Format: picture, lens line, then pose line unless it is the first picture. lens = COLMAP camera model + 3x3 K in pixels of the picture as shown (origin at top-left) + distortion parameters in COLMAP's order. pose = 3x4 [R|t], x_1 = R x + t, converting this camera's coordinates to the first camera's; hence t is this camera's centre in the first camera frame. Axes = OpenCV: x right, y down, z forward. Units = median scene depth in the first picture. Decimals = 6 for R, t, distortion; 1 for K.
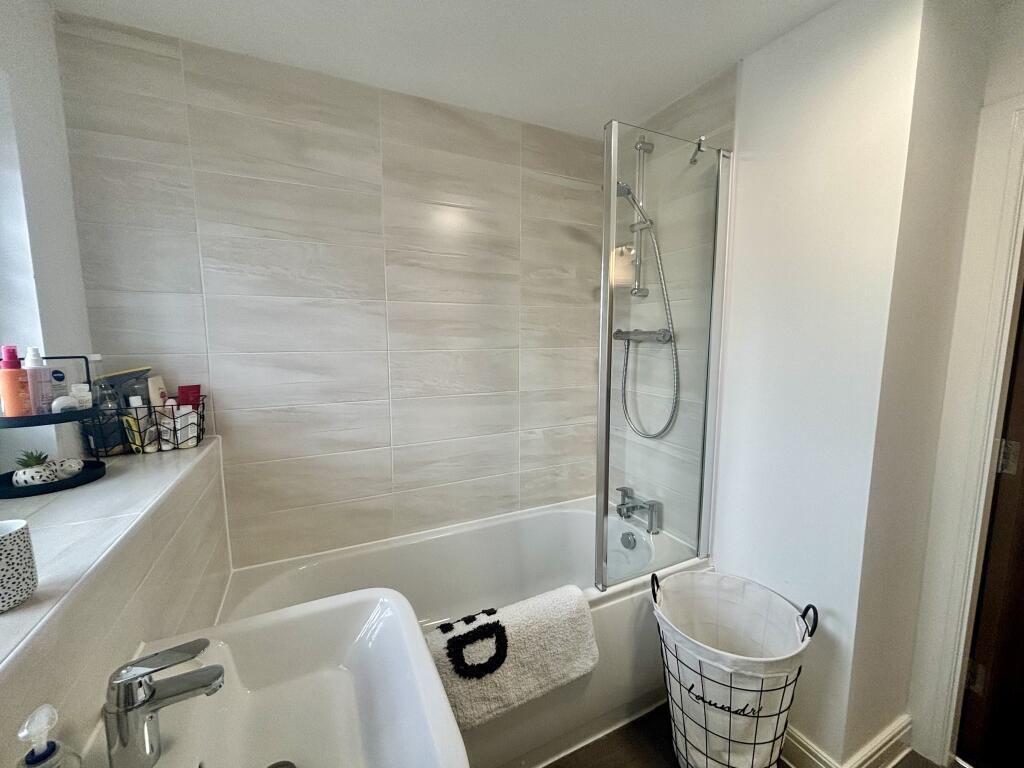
lens RADIAL K [[410.0, 0, 518.6], [0, 410.0, 378.6], [0, 0, 1]] dist [0.001878, -0.000311]
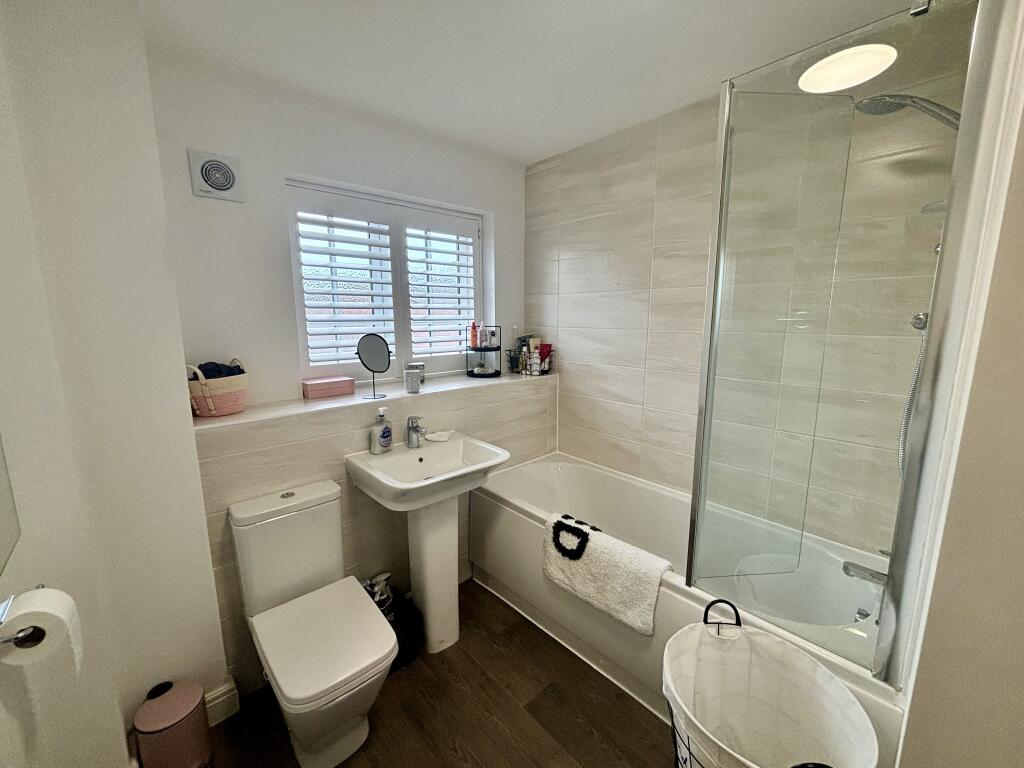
lens RADIAL K [[410.0, 0, 517.0], [0, 410.0, 385.6], [0, 0, 1]] dist [0.001878, -0.000311]
pose [[0.294050, 0.159753, -0.942345, 0.851529], [-0.106170, 0.985291, 0.133904, -0.028906], [0.949875, 0.060674, 0.306686, 0.275734]]
